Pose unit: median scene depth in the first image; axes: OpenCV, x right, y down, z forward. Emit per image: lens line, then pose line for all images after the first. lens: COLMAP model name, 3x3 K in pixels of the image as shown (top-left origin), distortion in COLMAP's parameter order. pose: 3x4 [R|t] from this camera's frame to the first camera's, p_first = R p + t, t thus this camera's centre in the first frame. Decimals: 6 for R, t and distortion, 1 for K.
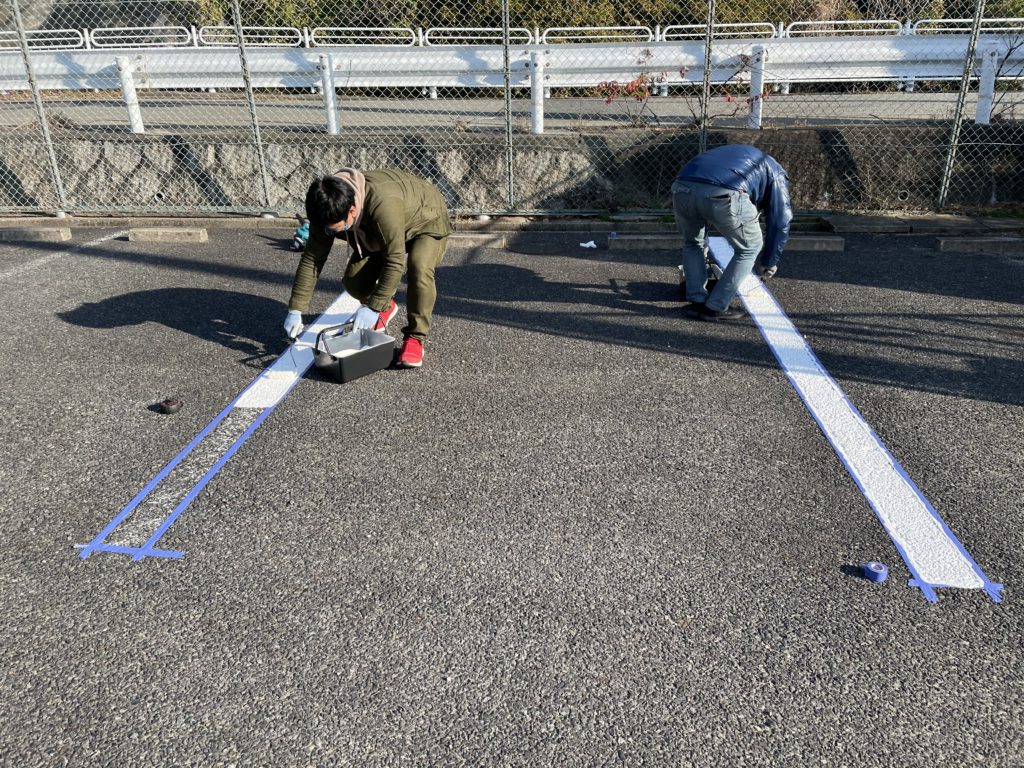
lens RADIAL K [[757.5, 0, 512.0], [0, 757.5, 384.0], [0, 0, 1]] dist [0.046661, -0.078800]
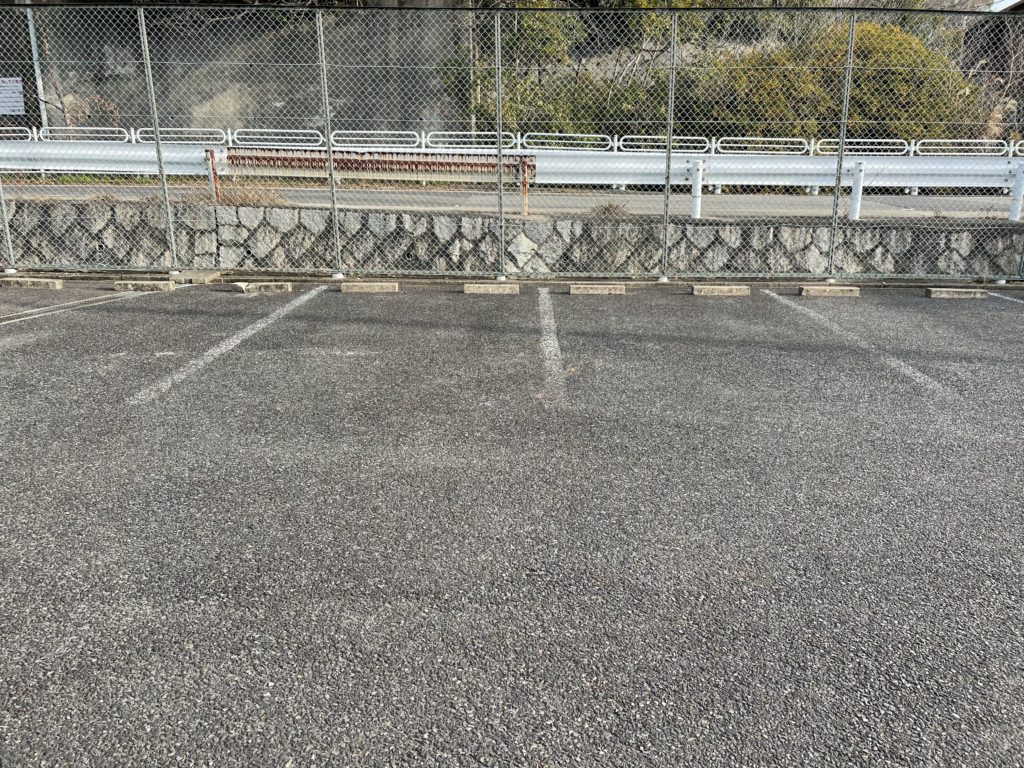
lens RADIAL K [[780.2, 0, 512.0], [0, 780.2, 384.0], [0, 0, 1]] dist [-0.041604, 0.004764]
pose [[0.990141, -0.024871, 0.137850, -0.996874], [0.041383, 0.992122, -0.118242, 0.085395], [-0.133823, 0.122781, 0.983370, -0.195971]]
